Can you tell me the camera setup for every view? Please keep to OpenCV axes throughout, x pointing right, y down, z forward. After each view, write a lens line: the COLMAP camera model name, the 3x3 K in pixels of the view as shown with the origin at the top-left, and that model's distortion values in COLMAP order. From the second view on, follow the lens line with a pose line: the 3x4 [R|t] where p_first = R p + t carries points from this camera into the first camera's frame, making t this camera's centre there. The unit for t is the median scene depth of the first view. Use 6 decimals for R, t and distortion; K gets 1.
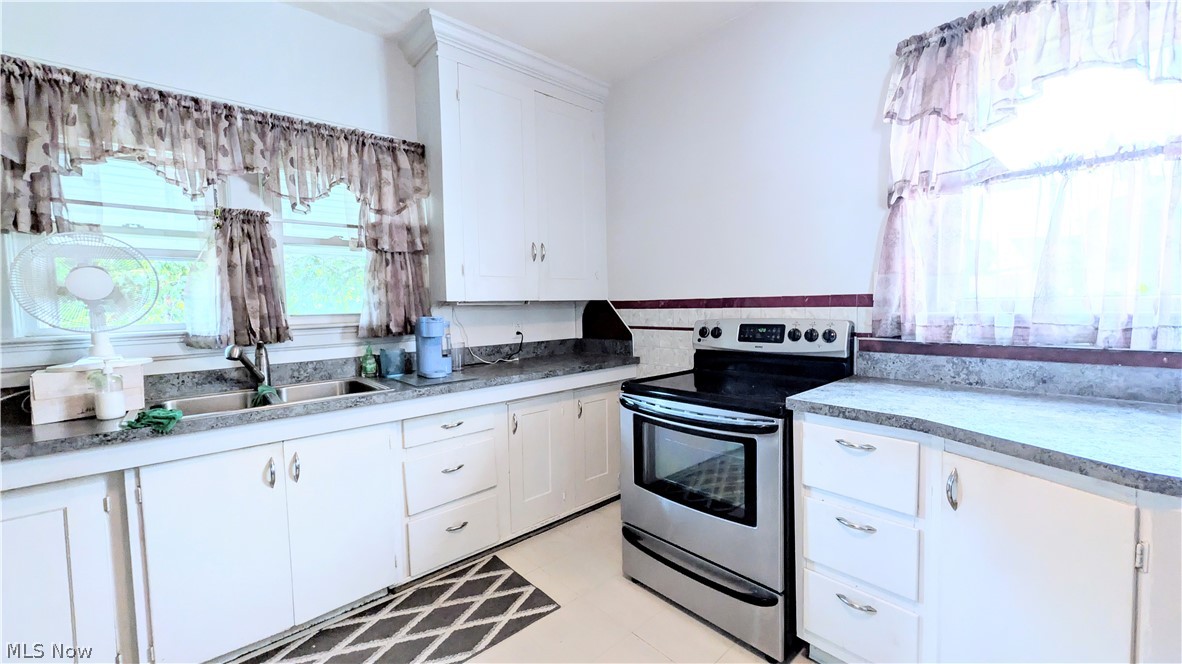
lens RADIAL K [[456.2, 0, 588.7], [0, 456.2, 334.9], [0, 0, 1]] dist [0.004399, 0.000455]
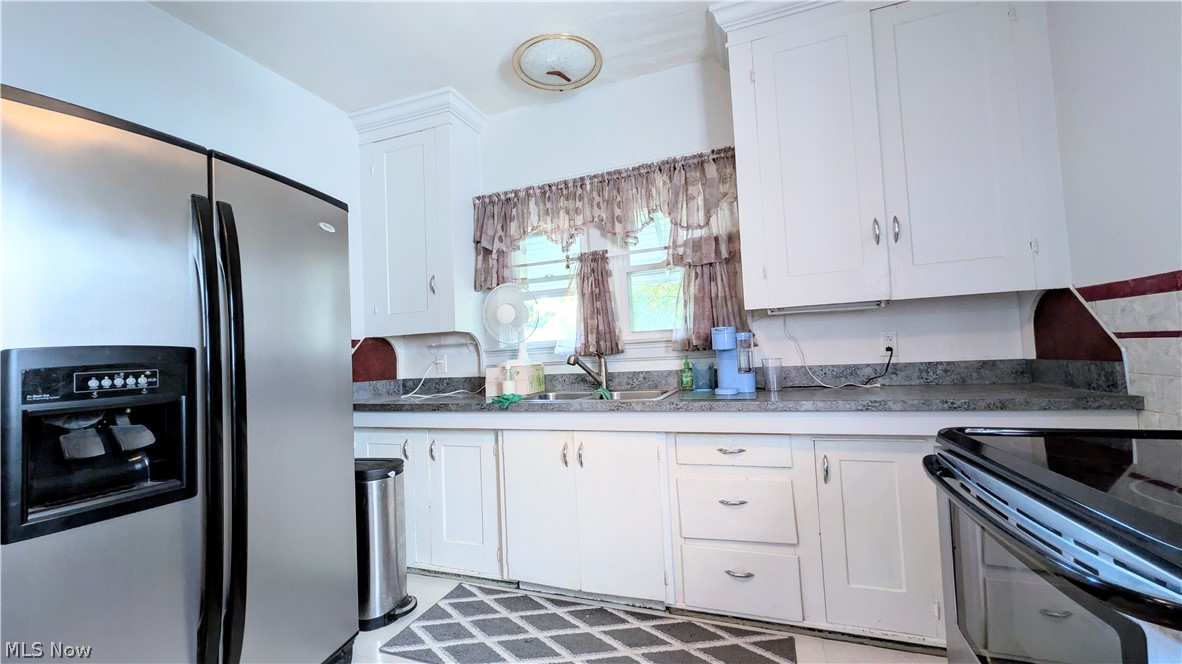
lens RADIAL K [[456.2, 0, 588.7], [0, 456.2, 334.9], [0, 0, 1]] dist [0.004399, 0.000455]
pose [[0.479164, -0.033044, -0.877103, 0.337583], [-0.020499, 0.998597, -0.048820, 0.025332], [0.877486, 0.041373, 0.477814, 0.336637]]
